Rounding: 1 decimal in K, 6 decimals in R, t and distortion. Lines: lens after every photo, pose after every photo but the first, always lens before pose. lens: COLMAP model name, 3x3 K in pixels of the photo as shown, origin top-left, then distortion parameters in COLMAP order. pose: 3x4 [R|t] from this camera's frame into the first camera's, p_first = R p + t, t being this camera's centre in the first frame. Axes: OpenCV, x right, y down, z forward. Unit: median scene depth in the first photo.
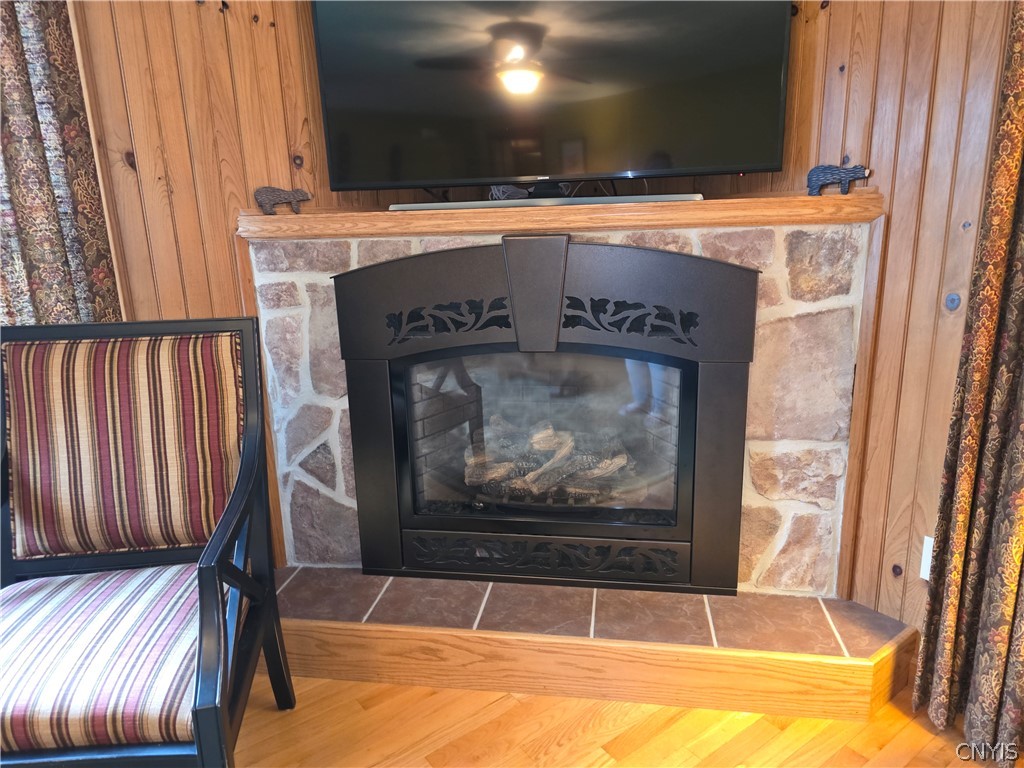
lens RADIAL K [[689.0, 0, 511.9], [0, 689.0, 383.5], [0, 0, 1]] dist [0.011226, -0.003230]
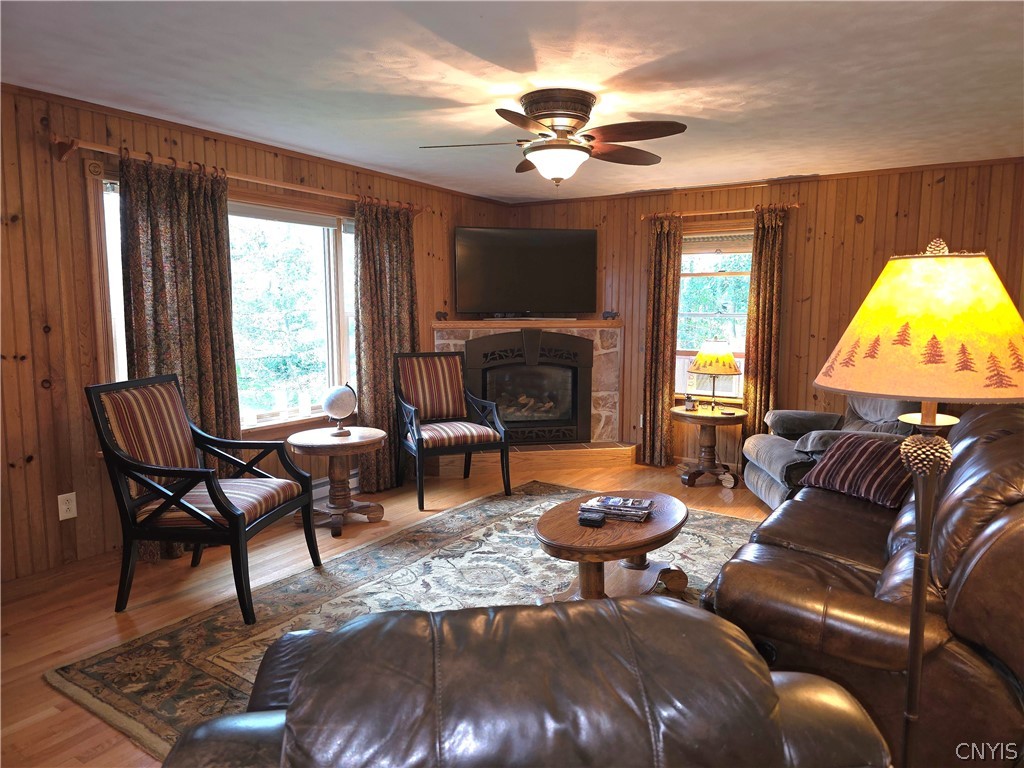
lens RADIAL K [[689.0, 0, 512.1], [0, 689.0, 385.7], [0, 0, 1]] dist [0.011226, -0.003230]
pose [[0.930052, -0.009103, 0.367316, -1.254466], [0.059442, 0.990252, -0.125969, 0.458395], [-0.362588, 0.138991, 0.921527, -1.949205]]
